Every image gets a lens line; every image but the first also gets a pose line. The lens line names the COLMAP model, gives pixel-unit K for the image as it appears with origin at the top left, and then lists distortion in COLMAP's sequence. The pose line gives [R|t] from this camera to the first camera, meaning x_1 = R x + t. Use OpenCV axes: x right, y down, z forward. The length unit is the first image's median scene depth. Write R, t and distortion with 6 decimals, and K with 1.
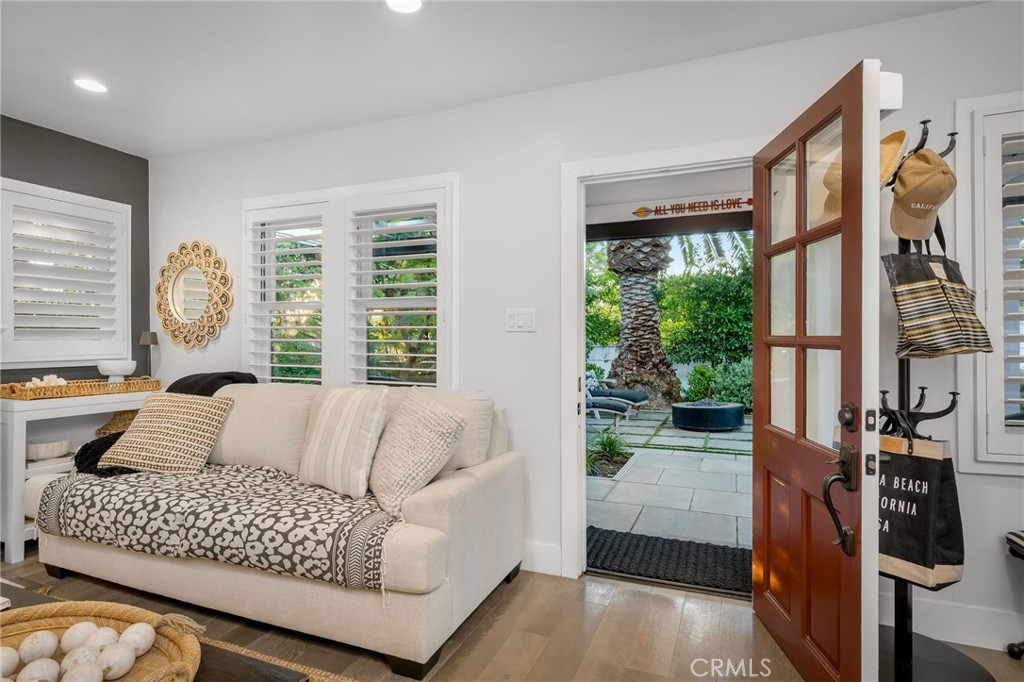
lens RADIAL K [[549.0, 0, 508.4], [0, 549.0, 336.2], [0, 0, 1]] dist [-0.002589, -0.000306]
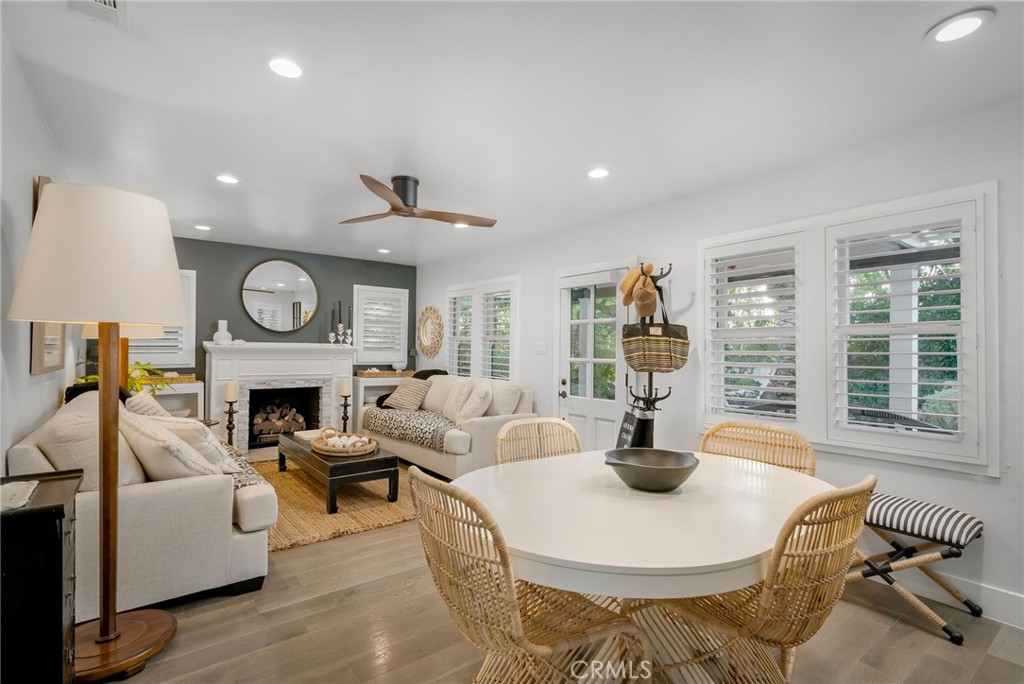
lens RADIAL K [[494.3, 0, 513.9], [0, 494.3, 345.8], [0, 0, 1]] dist [0.000982, 0.000005]
pose [[0.865790, 0.014685, -0.500193, 0.737630], [-0.019538, 0.999799, -0.004465, -0.025093], [0.500027, 0.013638, 0.865903, -0.533943]]
